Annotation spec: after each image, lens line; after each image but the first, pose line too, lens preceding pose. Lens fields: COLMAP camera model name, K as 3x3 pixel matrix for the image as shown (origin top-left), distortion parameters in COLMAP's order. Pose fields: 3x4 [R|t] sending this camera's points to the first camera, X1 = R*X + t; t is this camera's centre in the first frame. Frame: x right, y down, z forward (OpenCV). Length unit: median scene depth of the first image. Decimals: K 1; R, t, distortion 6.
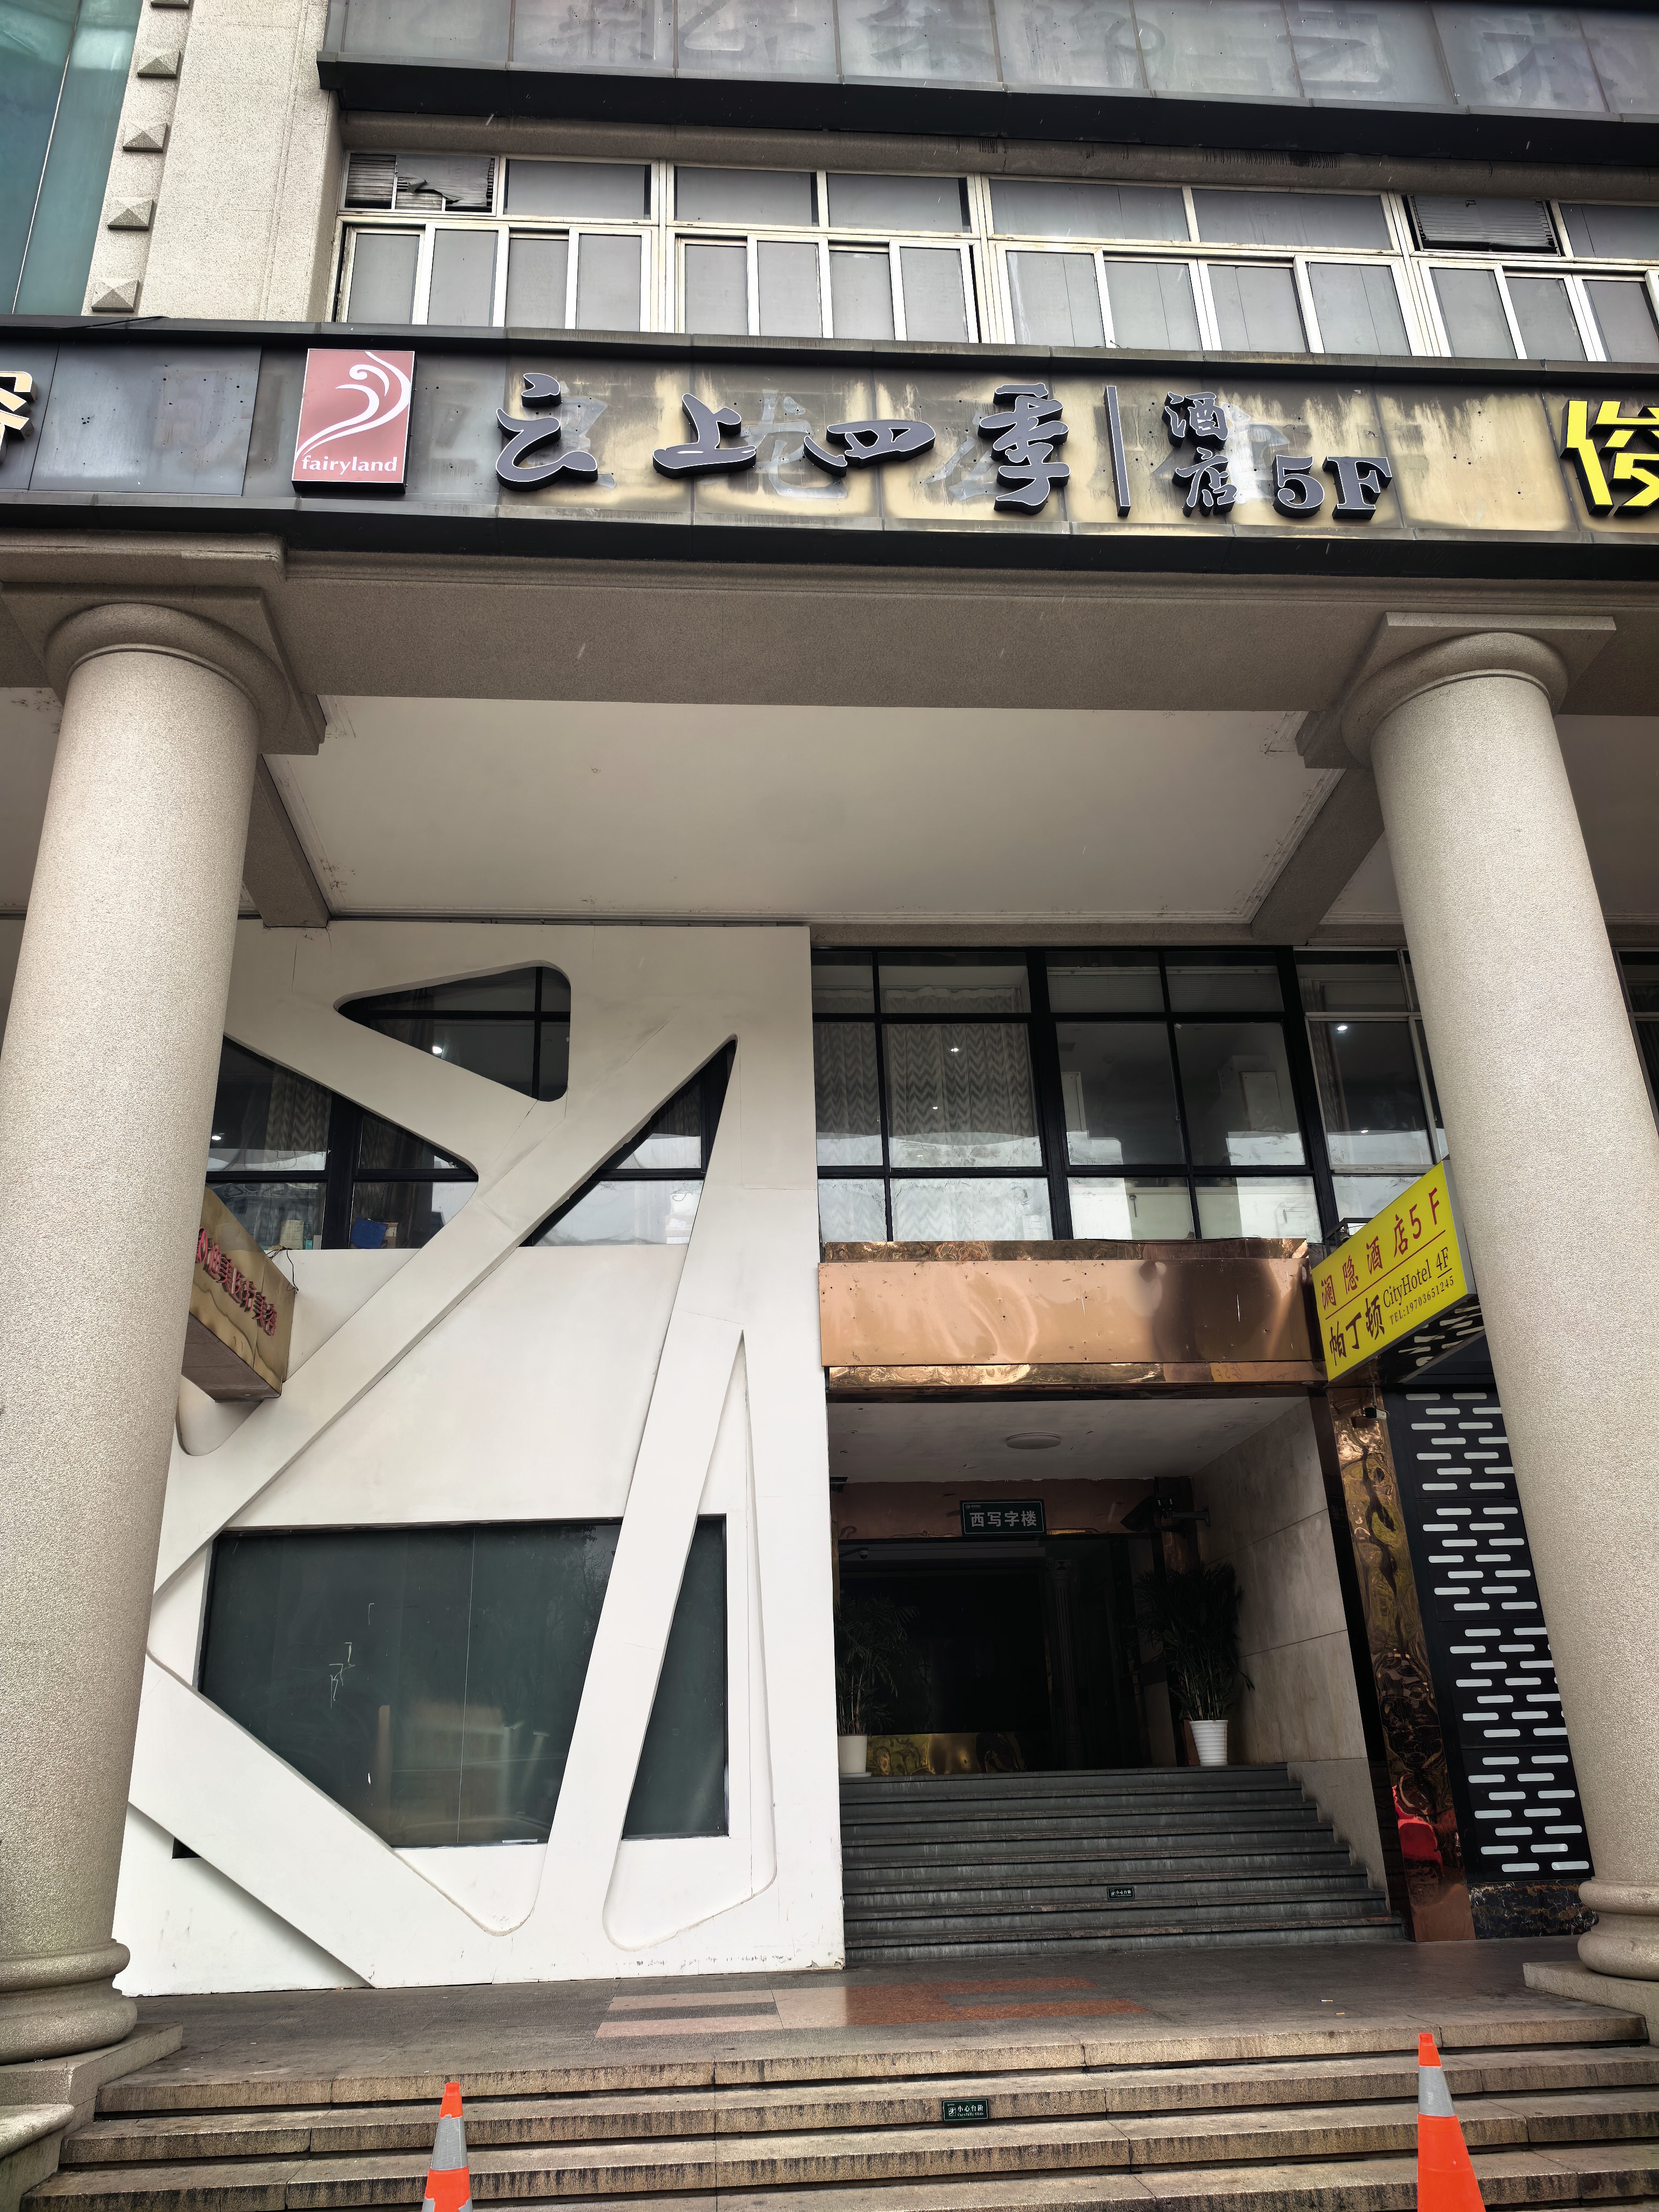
lens RADIAL K [[1570.2, 0, 822.7], [0, 1570.2, 1135.2], [0, 0, 1]] dist [0.019153, -0.024993]
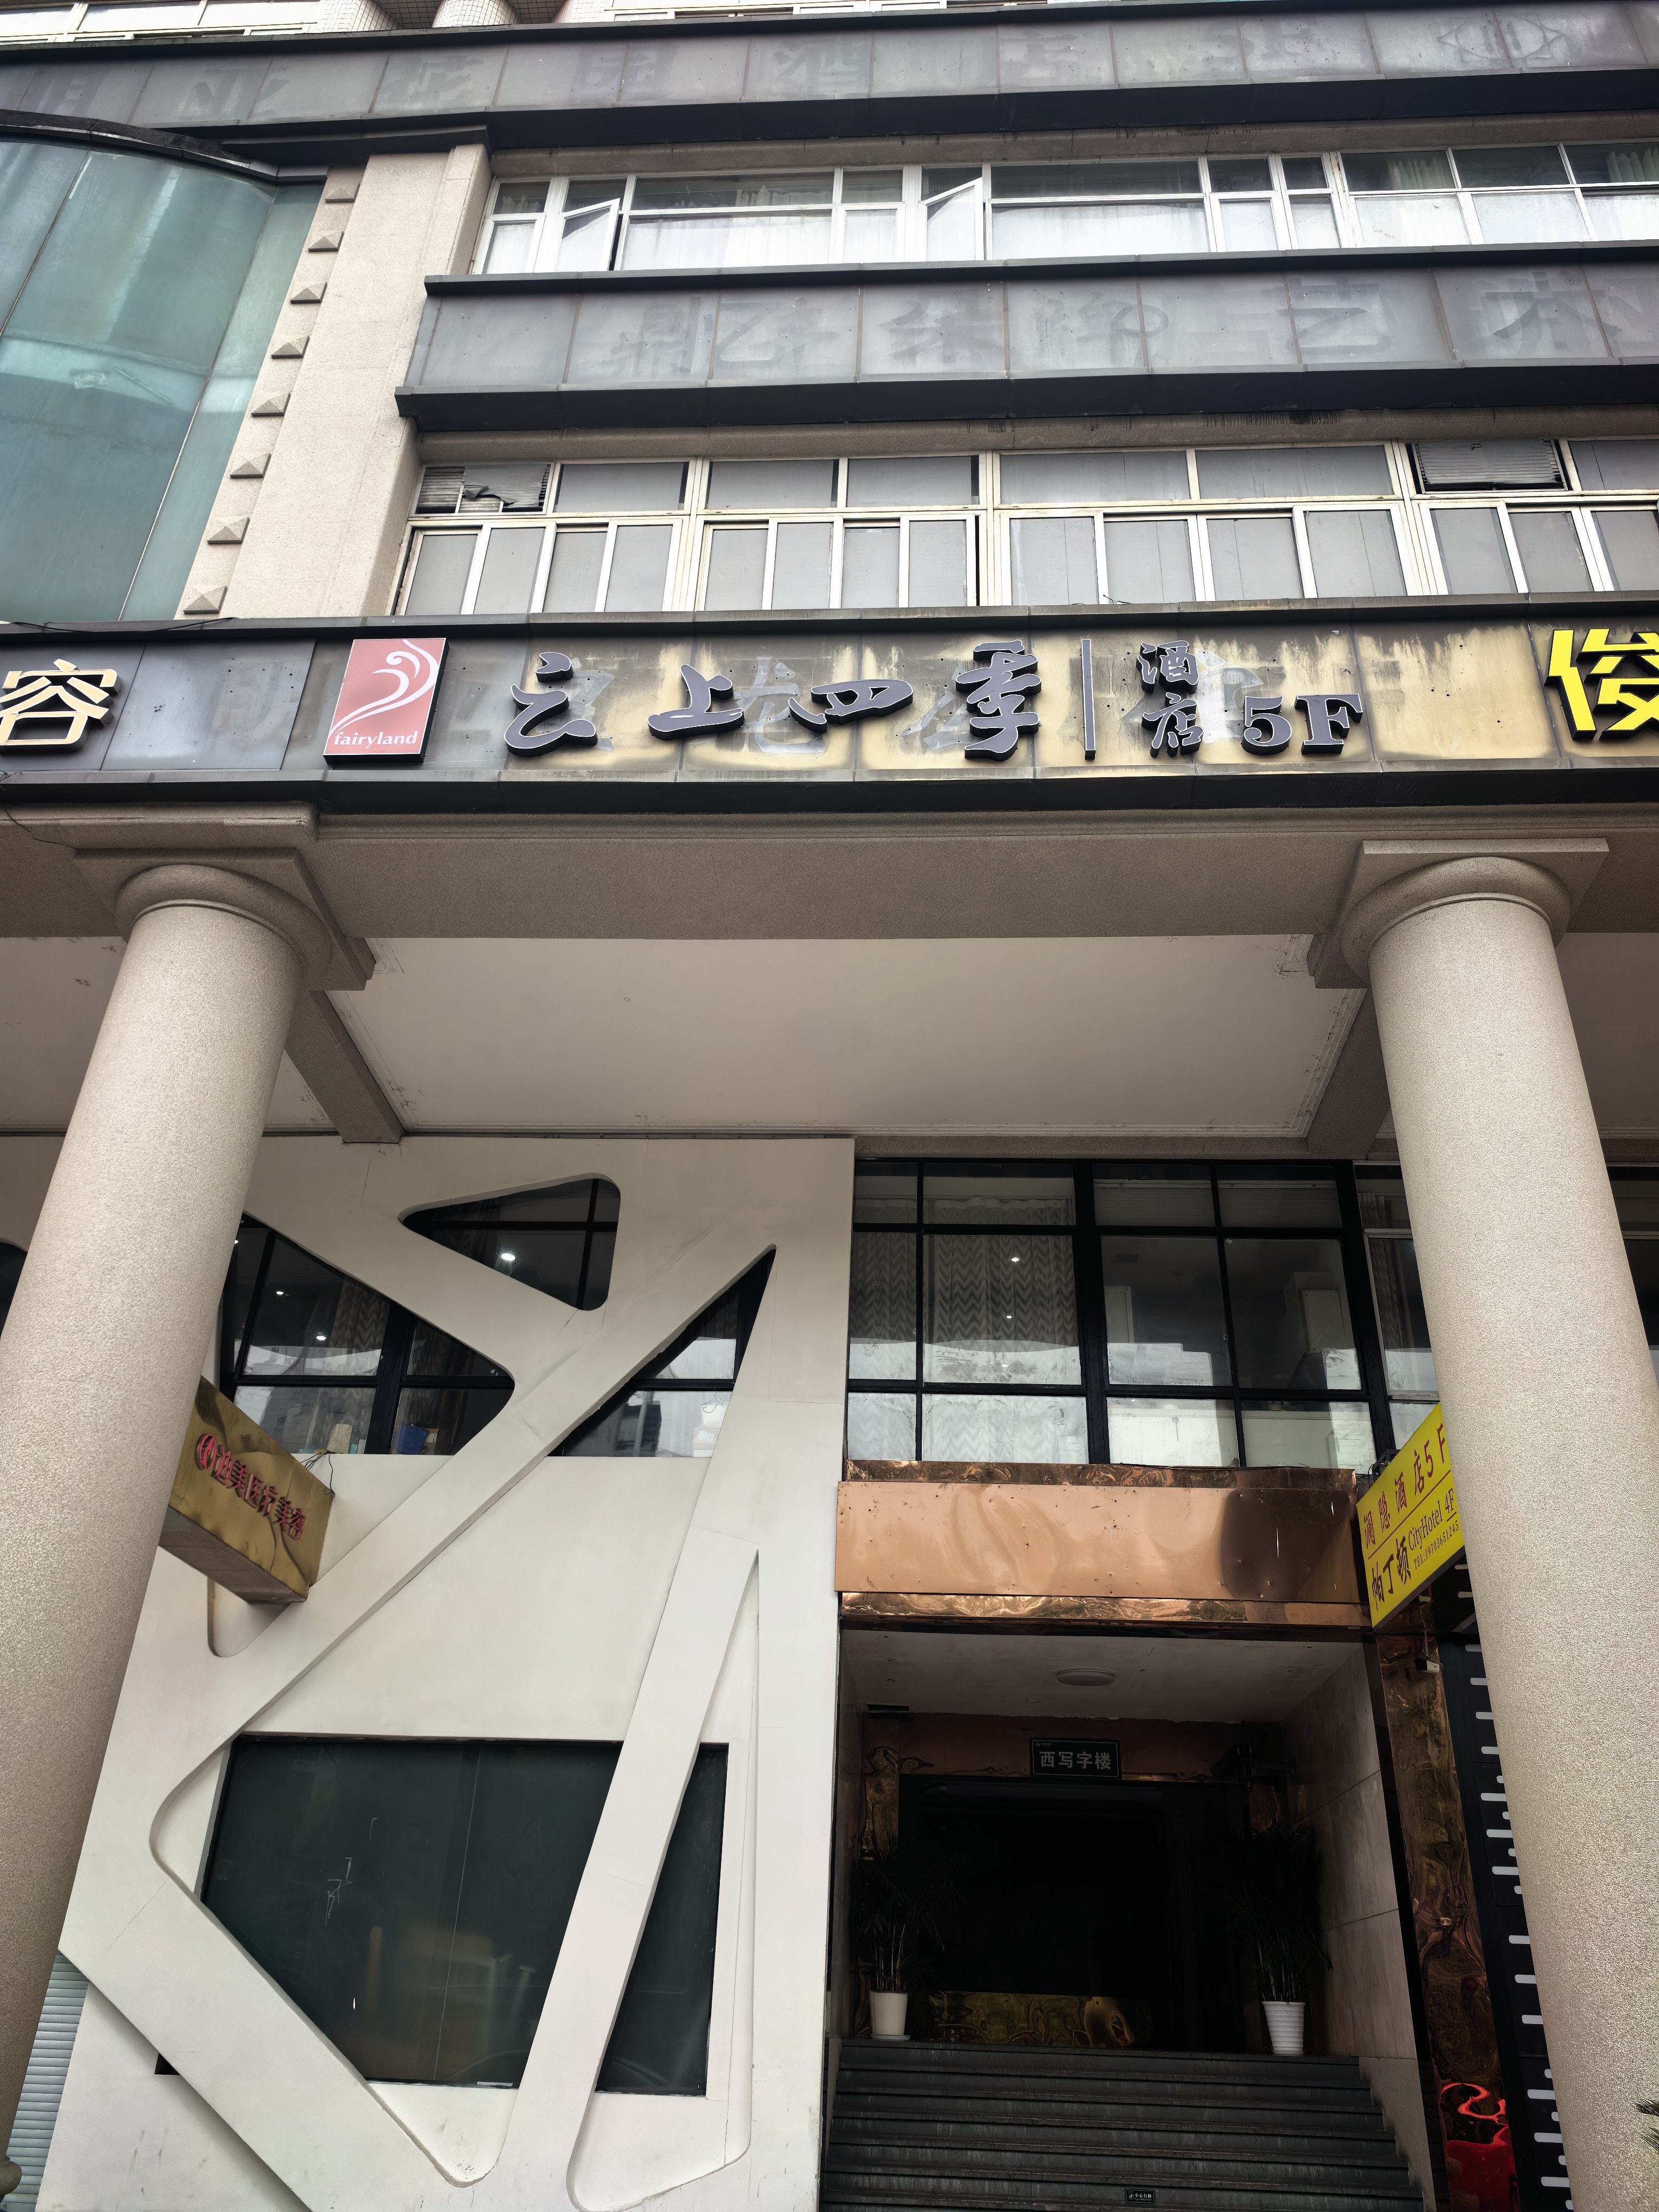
lens RADIAL K [[1569.4, 0, 829.5], [0, 1569.4, 1106.0], [0, 0, 1]] dist [0.055142, -0.093530]
pose [[0.990776, -0.003303, -0.135470, 0.139858], [-0.015482, 0.990397, -0.137380, -0.017970], [0.134623, 0.138210, 0.981211, -0.011314]]
